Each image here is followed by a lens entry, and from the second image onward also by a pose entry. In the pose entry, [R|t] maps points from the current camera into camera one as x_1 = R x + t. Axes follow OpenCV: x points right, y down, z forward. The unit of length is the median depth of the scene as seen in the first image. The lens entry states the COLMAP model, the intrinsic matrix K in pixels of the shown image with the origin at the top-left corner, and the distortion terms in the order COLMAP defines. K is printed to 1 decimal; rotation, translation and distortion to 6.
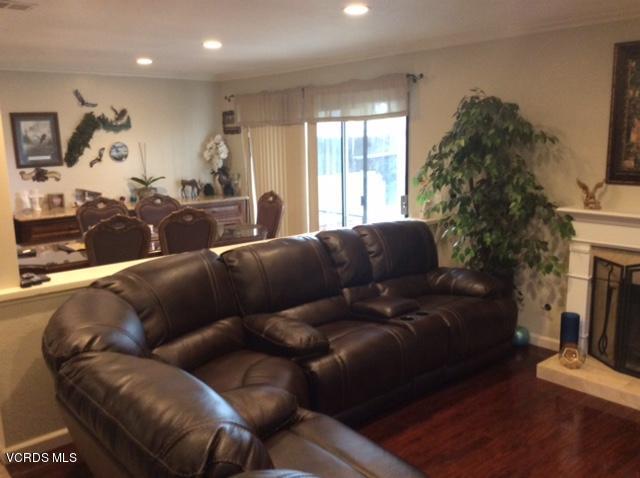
lens RADIAL K [[587.4, 0, 320.0], [0, 587.4, 239.0], [0, 0, 1]] dist [0.134401, -0.245708]
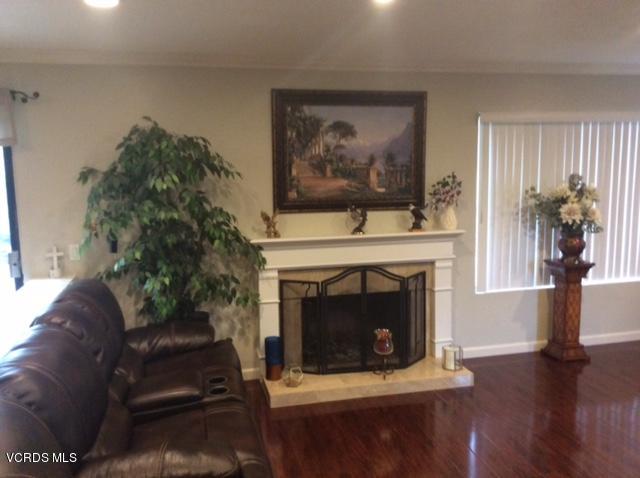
lens RADIAL K [[587.4, 0, 320.0], [0, 587.4, 239.0], [0, 0, 1]] dist [0.134401, -0.245708]
pose [[0.462560, -0.110171, 0.879716, -0.451001], [0.163118, 0.985886, 0.037698, -0.074448], [-0.871453, 0.126060, 0.474002, 0.417072]]
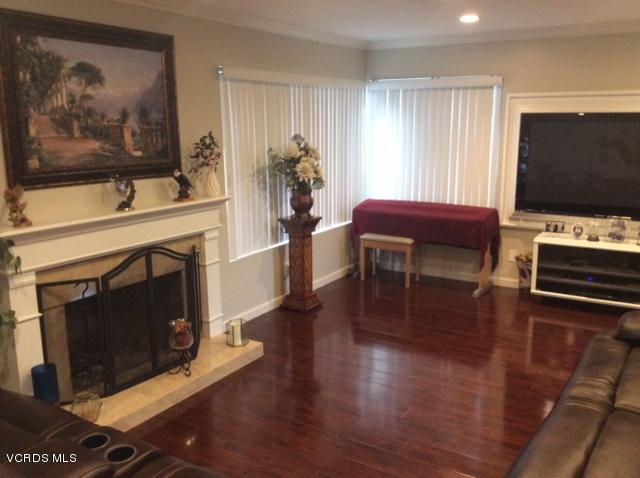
lens RADIAL K [[587.4, 0, 320.0], [0, 587.4, 239.0], [0, 0, 1]] dist [0.134401, -0.245708]
pose [[-0.289675, -0.168582, 0.942162, -0.368098], [0.183341, 0.956364, 0.227493, -0.137490], [-0.939401, 0.238636, -0.246127, 0.835843]]
